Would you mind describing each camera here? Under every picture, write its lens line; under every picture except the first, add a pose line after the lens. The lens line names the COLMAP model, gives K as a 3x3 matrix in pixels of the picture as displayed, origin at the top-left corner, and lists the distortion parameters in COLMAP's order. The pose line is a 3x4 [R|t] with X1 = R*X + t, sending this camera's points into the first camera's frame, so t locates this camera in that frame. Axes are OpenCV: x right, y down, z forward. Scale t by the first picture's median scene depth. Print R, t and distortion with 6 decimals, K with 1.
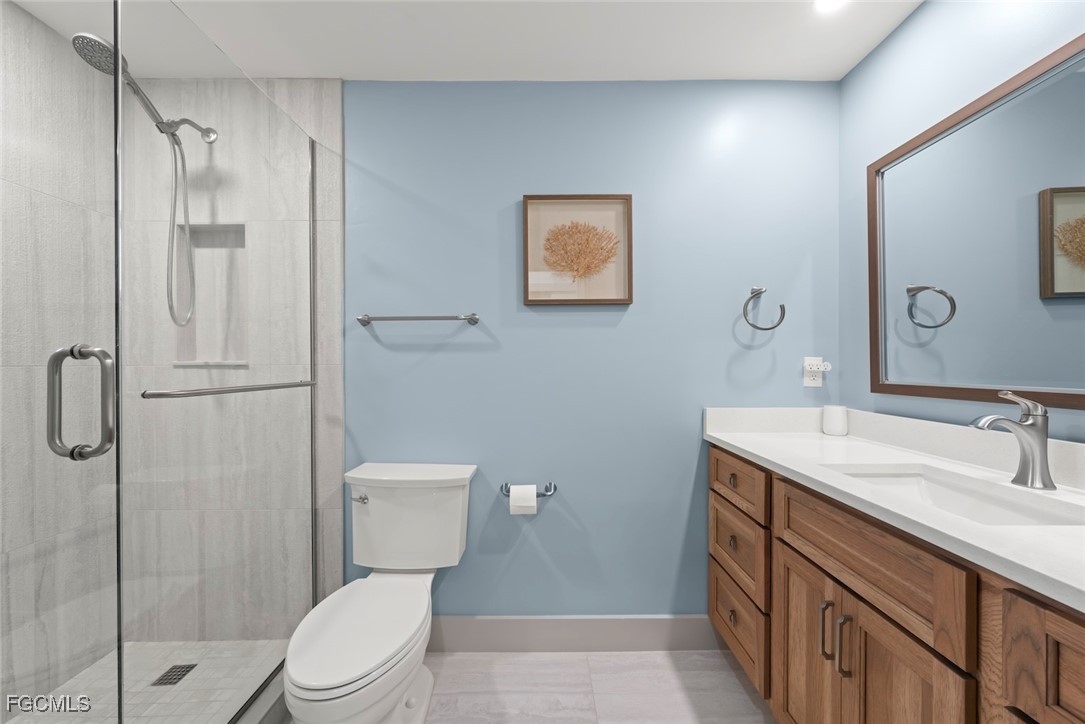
lens RADIAL K [[384.0, 0, 536.7], [0, 384.0, 363.8], [0, 0, 1]] dist [-0.001984, 0.000471]
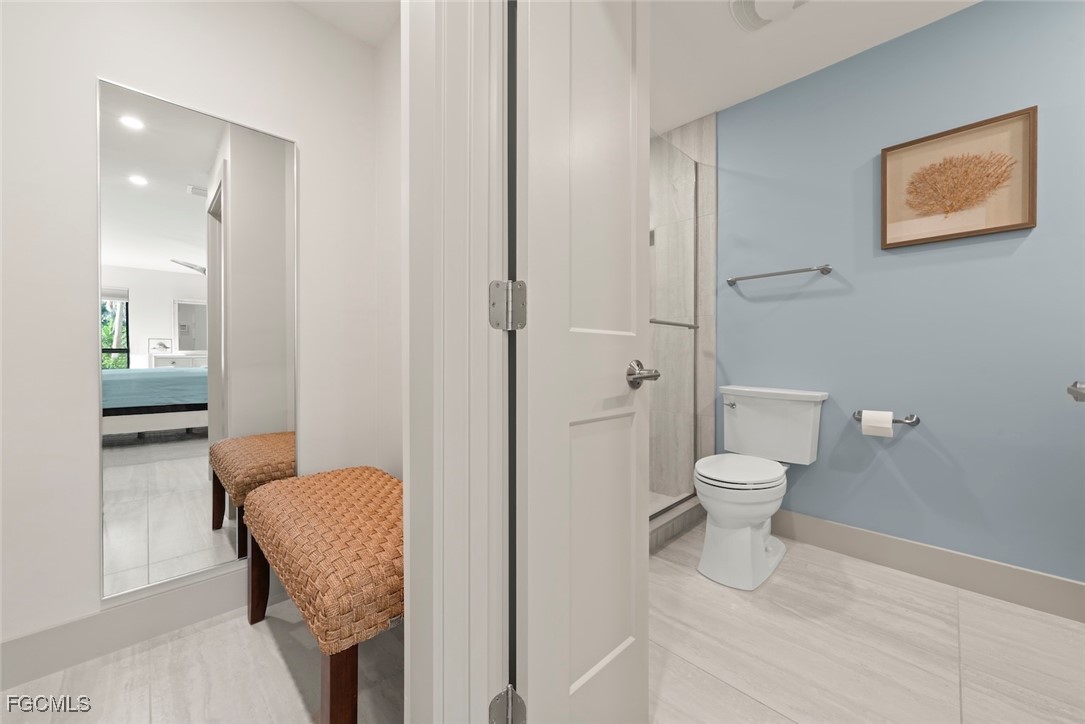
lens RADIAL K [[418.9, 0, 542.4], [0, 418.9, 364.2], [0, 0, 1]] dist [-0.000563, 0.000328]
pose [[0.715100, 0.008316, -0.698973, 0.115015], [-0.010235, 0.999947, 0.001425, 0.185531], [0.698947, 0.006135, 0.715147, -0.537047]]
